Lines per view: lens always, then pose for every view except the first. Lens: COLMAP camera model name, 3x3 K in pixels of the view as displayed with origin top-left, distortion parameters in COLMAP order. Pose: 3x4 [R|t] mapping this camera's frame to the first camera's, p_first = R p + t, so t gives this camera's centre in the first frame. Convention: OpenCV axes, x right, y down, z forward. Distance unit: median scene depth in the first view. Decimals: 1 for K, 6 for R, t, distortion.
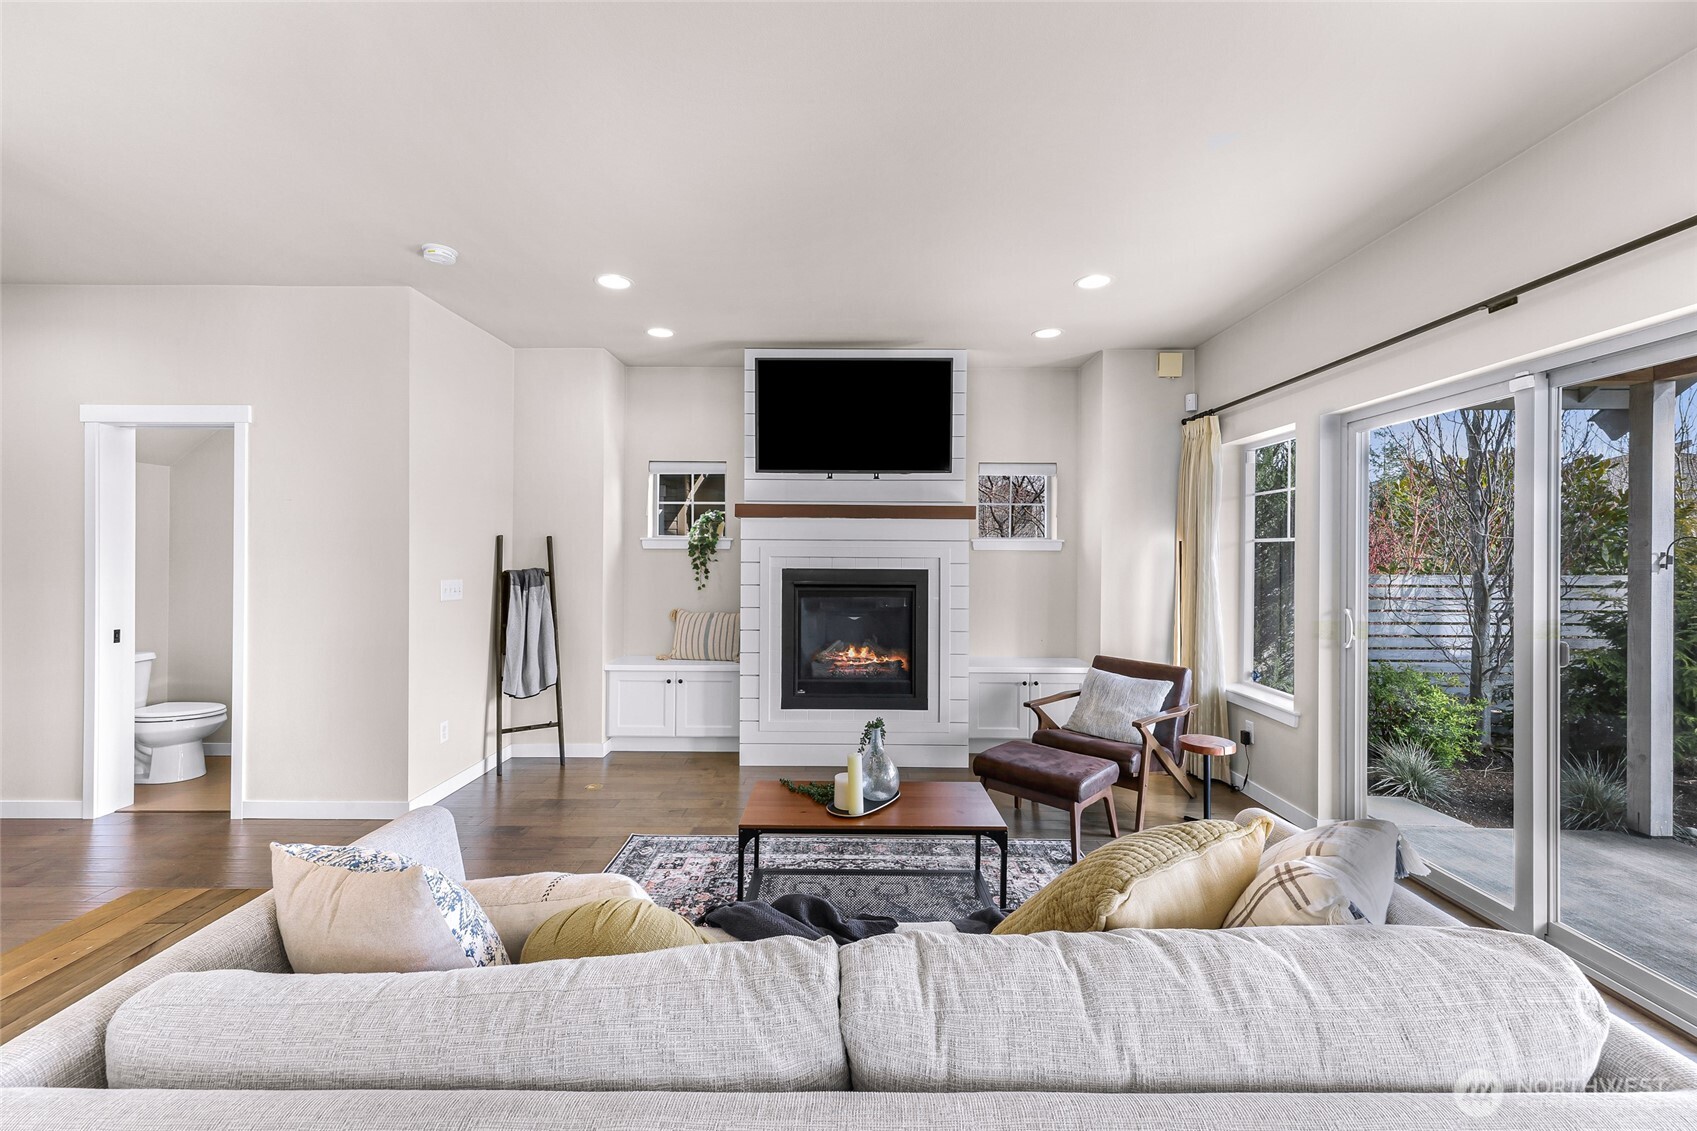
lens RADIAL K [[664.0, 0, 845.6], [0, 664.0, 562.2], [0, 0, 1]] dist [0.002304, 0.000469]
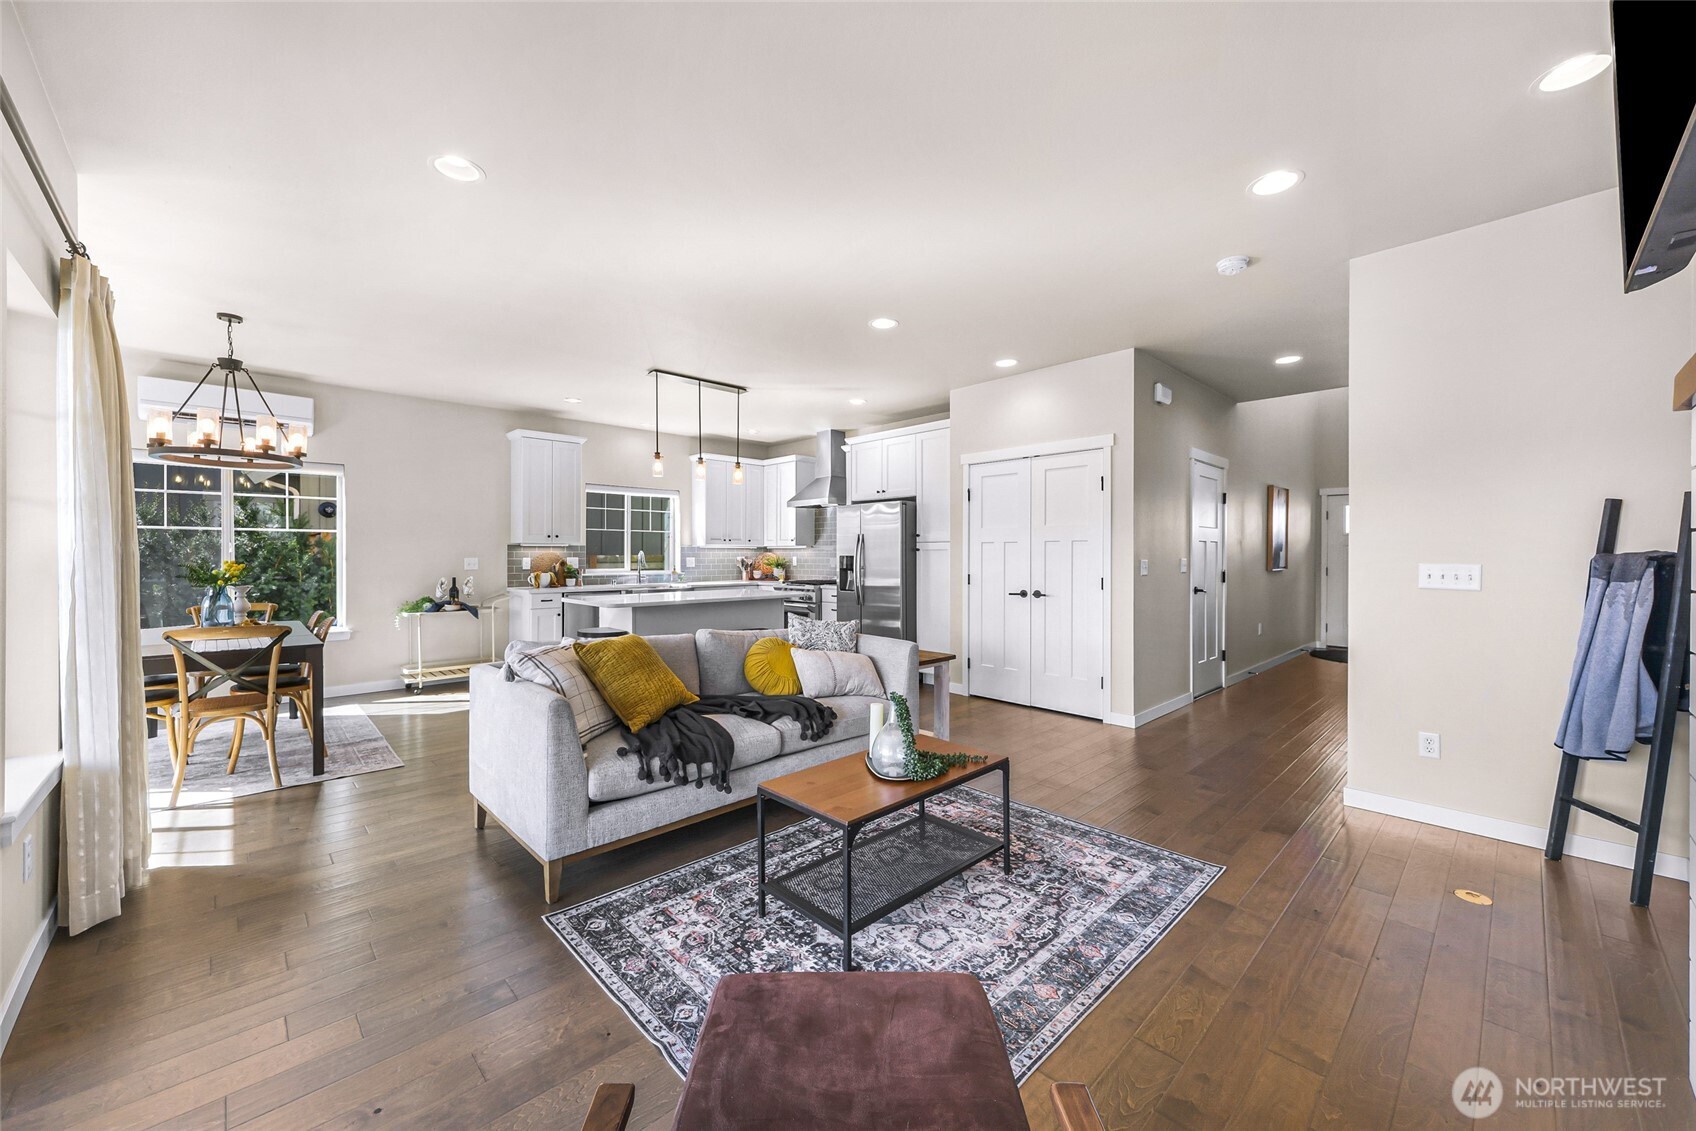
lens RADIAL K [[663.6, 0, 836.1], [0, 663.6, 556.0], [0, 0, 1]] dist [0.002304, 0.000469]
pose [[-0.727103, -0.002092, -0.686525, 0.449095], [-0.009897, 0.999923, 0.007435, 0.015033], [0.686457, 0.012201, -0.727068, 0.945663]]
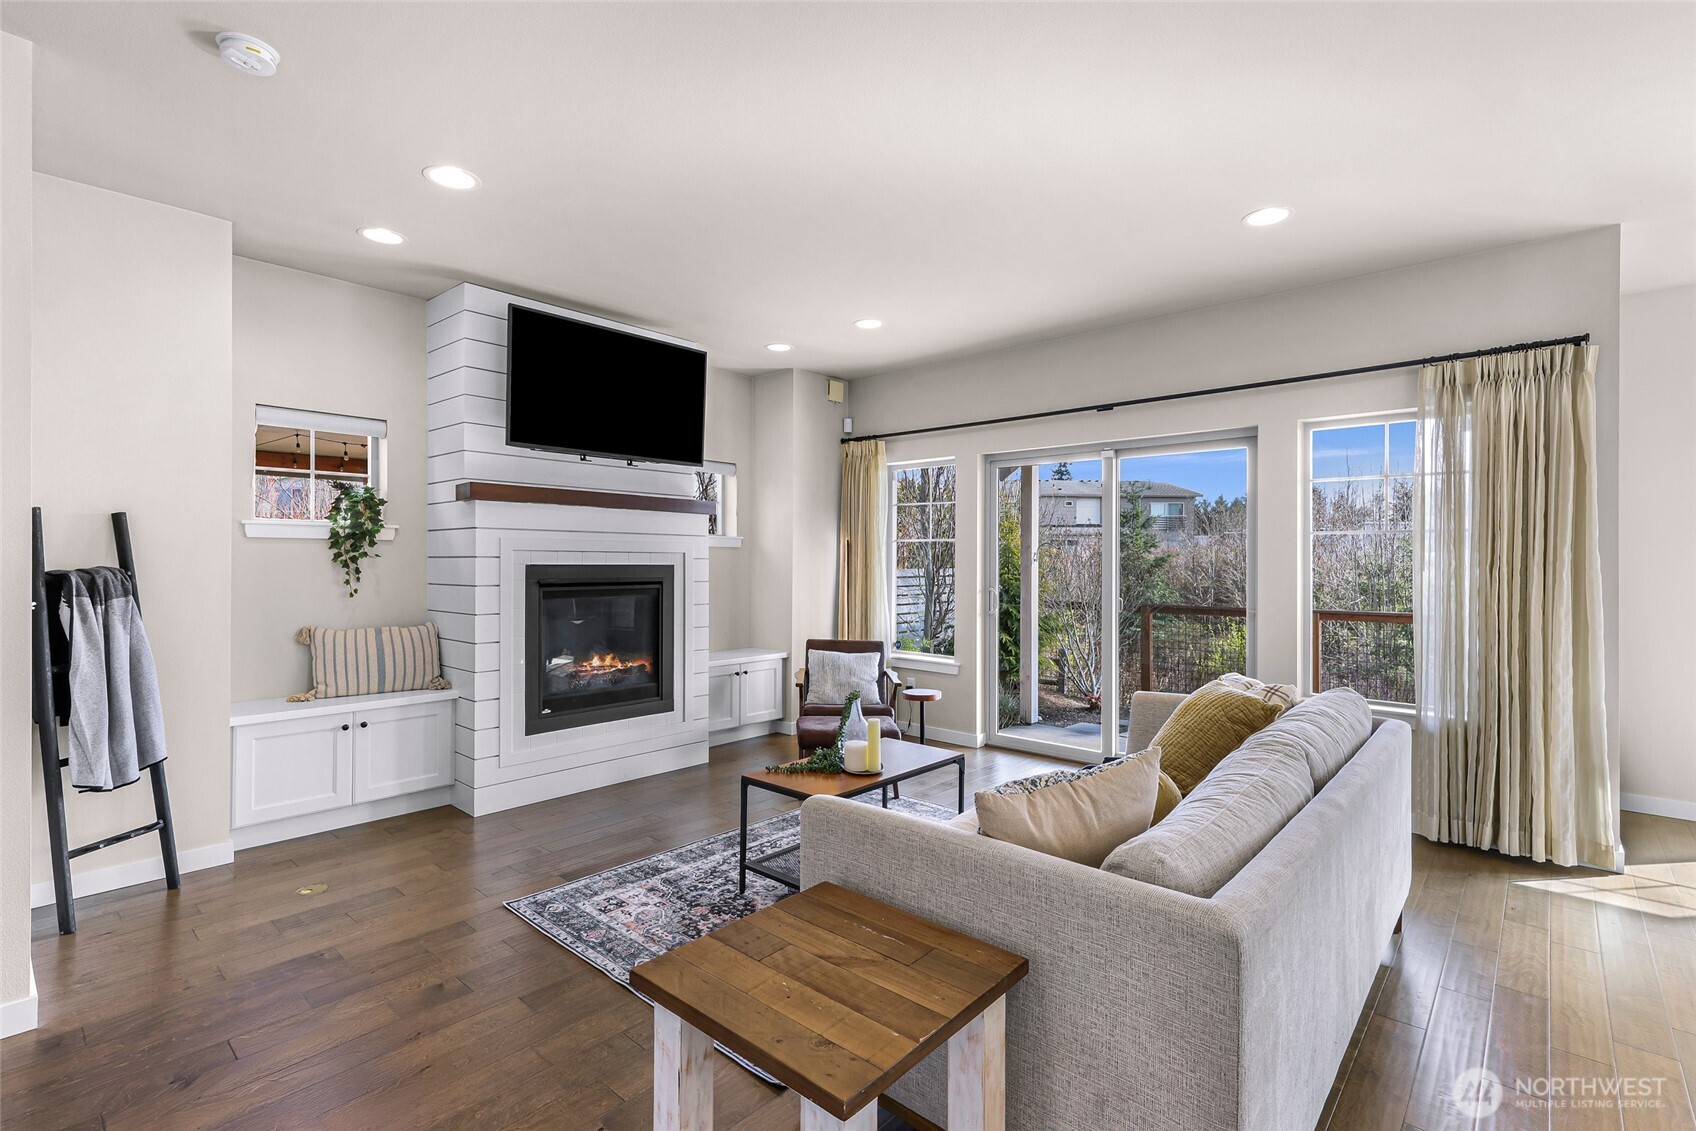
lens RADIAL K [[767.1, 0, 849.3], [0, 767.1, 559.7], [0, 0, 1]] dist [-0.003202, -0.000683]
pose [[0.666729, -0.000347, 0.745300, -0.538467], [0.005413, 0.999976, -0.004377, 0.009891], [-0.745281, 0.006953, 0.666715, 0.073541]]
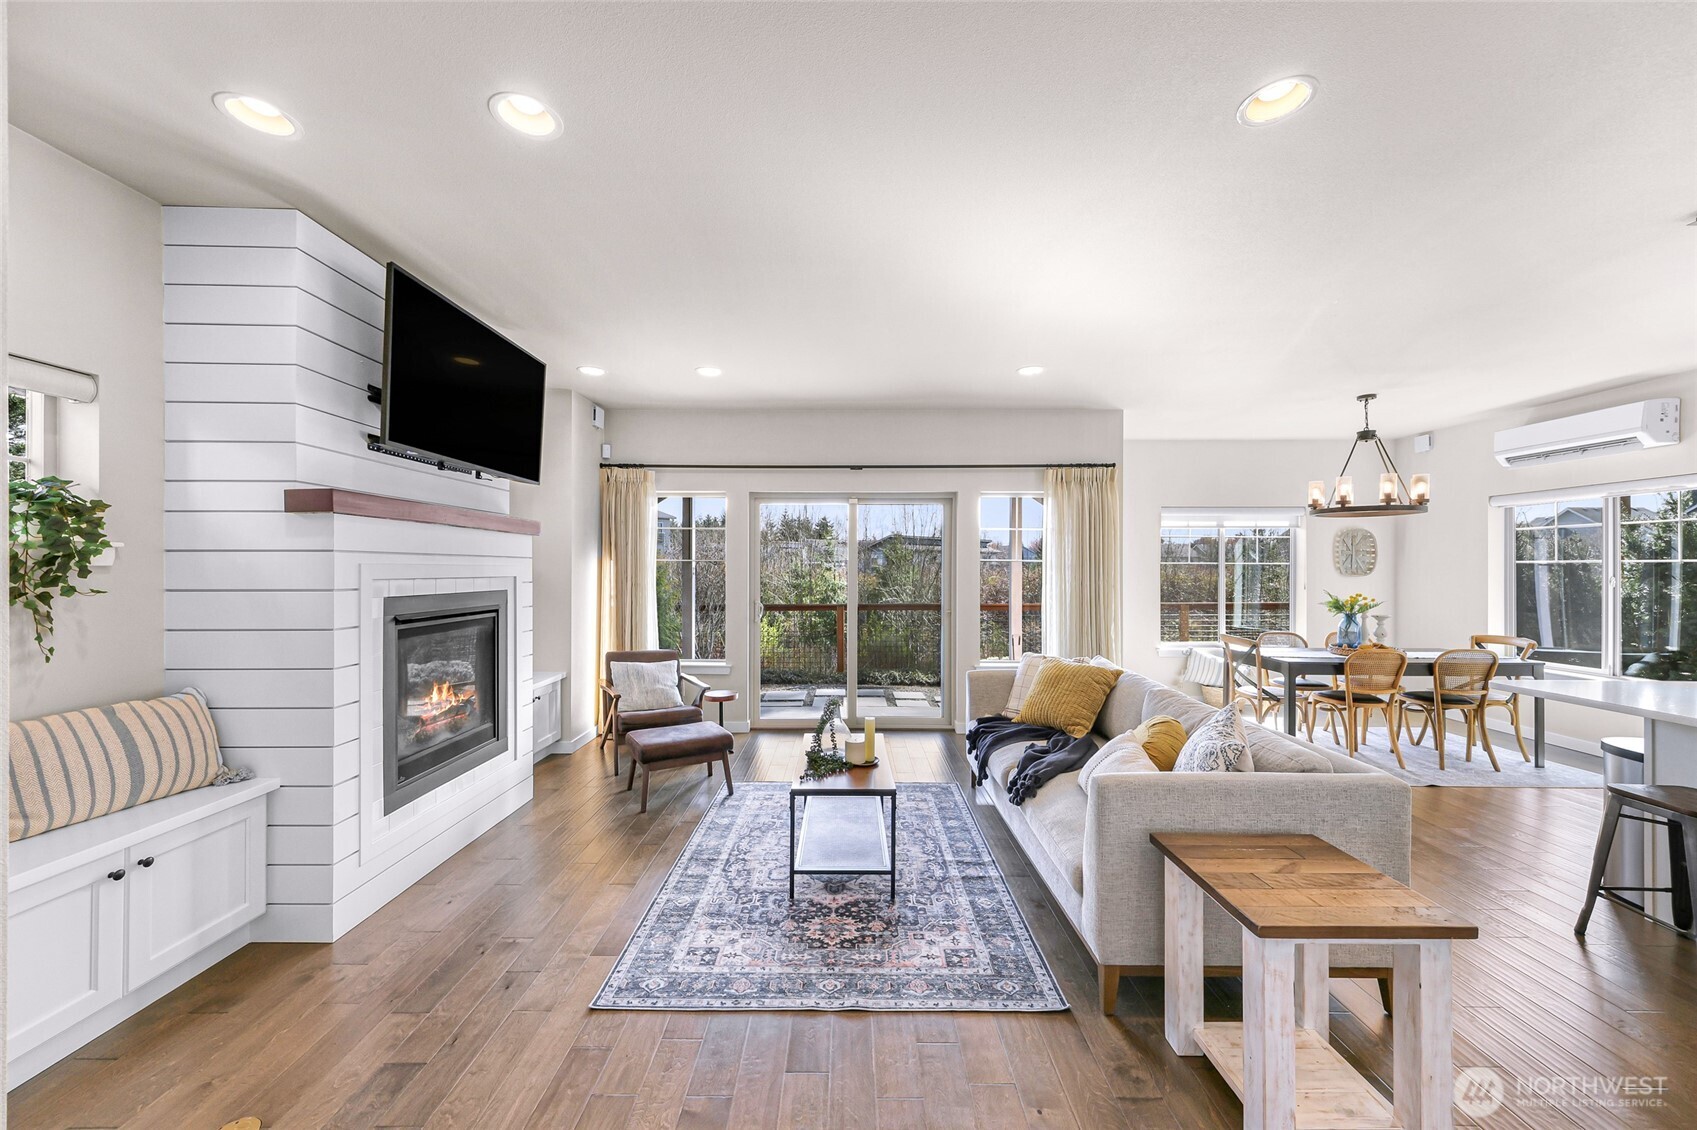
lens RADIAL K [[619.9, 0, 846.4], [0, 619.9, 564.9], [0, 0, 1]] dist [-0.001578, 0.000652]
pose [[0.005716, 0.000622, 0.999983, -0.697010], [0.006179, 0.999981, -0.000658, -0.018836], [-0.999965, 0.006183, 0.005712, 0.554186]]
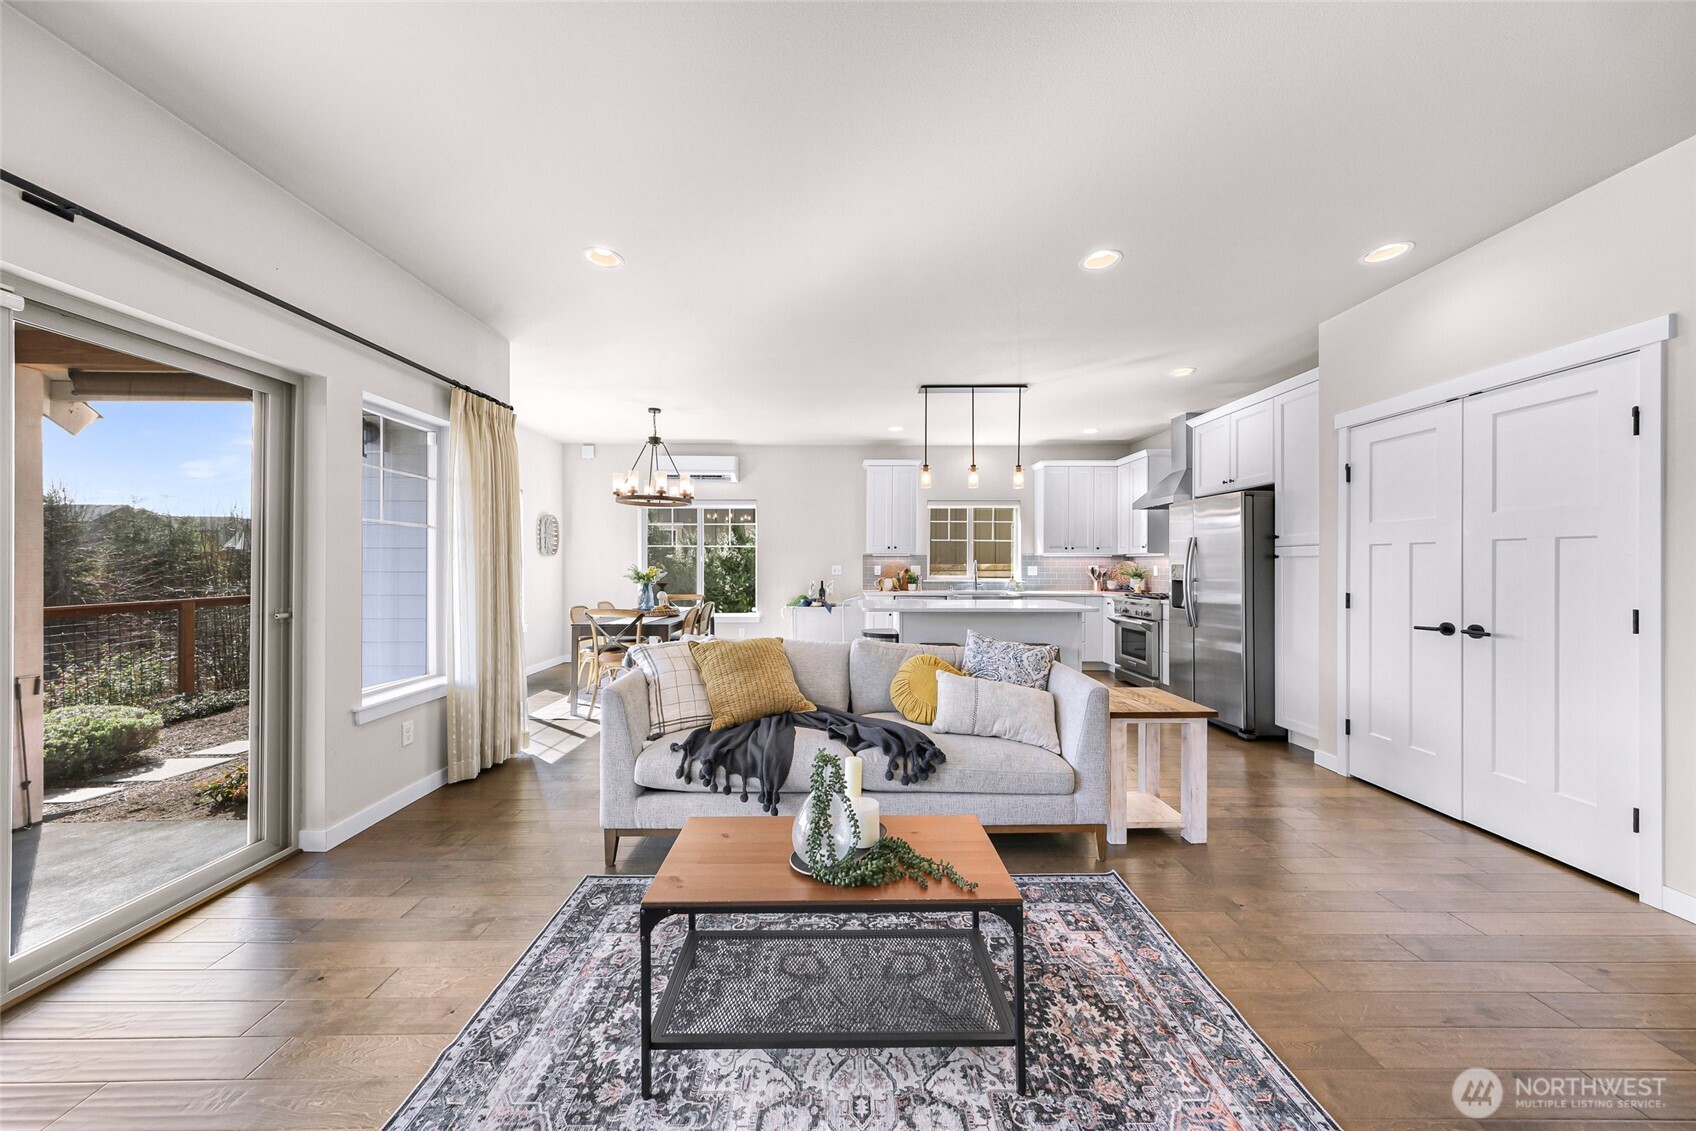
lens RADIAL K [[572.5, 0, 827.7], [0, 572.5, 563.3], [0, 0, 1]] dist [0.003381, -0.000500]
pose [[-0.999980, -0.004608, 0.004359, 0.023730], [-0.004561, 0.999932, 0.010779, 0.014460], [-0.004408, 0.010759, -0.999932, 0.928252]]
